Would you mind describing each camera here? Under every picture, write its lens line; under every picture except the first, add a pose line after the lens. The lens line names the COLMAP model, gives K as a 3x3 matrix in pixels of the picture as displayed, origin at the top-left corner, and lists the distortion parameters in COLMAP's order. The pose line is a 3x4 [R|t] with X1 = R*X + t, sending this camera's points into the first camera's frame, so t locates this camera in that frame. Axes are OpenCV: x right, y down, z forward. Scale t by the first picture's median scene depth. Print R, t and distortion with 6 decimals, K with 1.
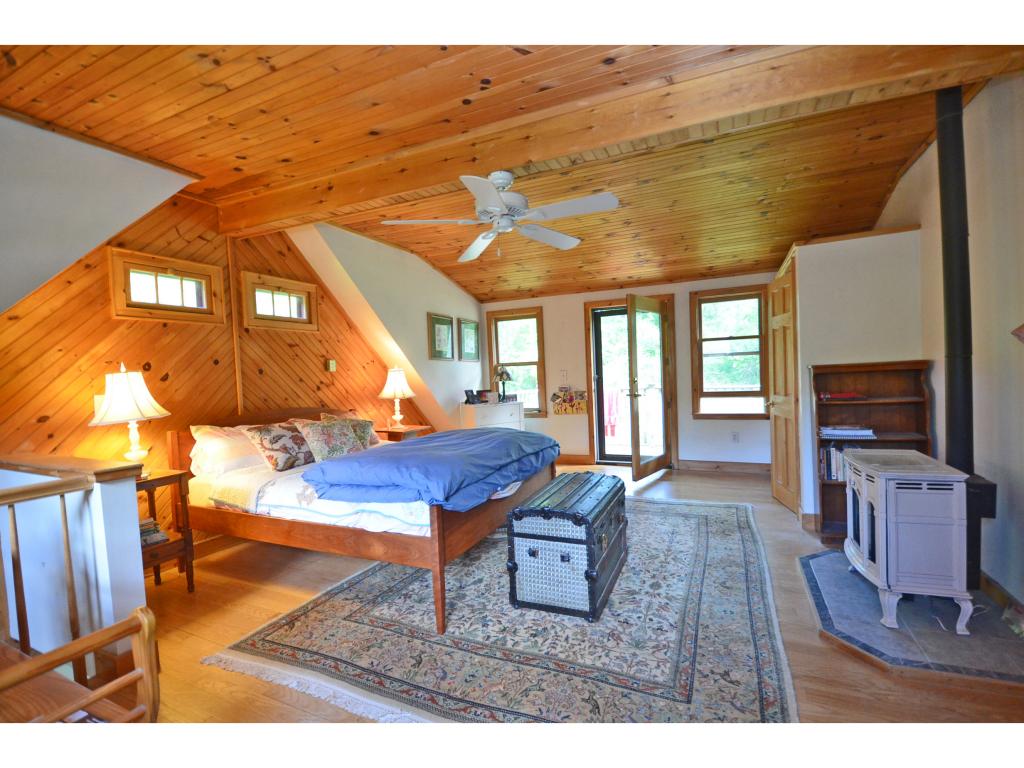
lens RADIAL K [[448.5, 0, 533.8], [0, 448.5, 387.6], [0, 0, 1]] dist [0.030777, -0.034653]
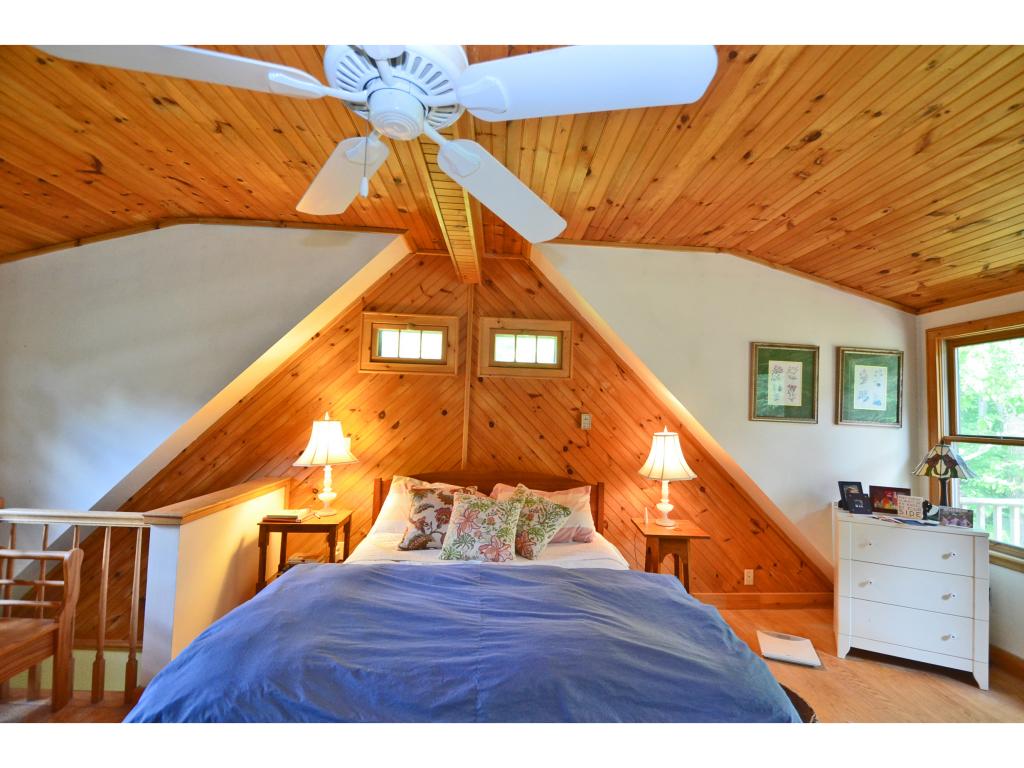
lens RADIAL K [[448.5, 0, 533.8], [0, 448.5, 387.6], [0, 0, 1]] dist [0.030777, -0.034653]
pose [[0.459313, 0.009025, -0.888228, 0.228334], [-0.083296, 0.995980, -0.032953, -0.084475], [0.884360, 0.089121, 0.458219, 0.639601]]
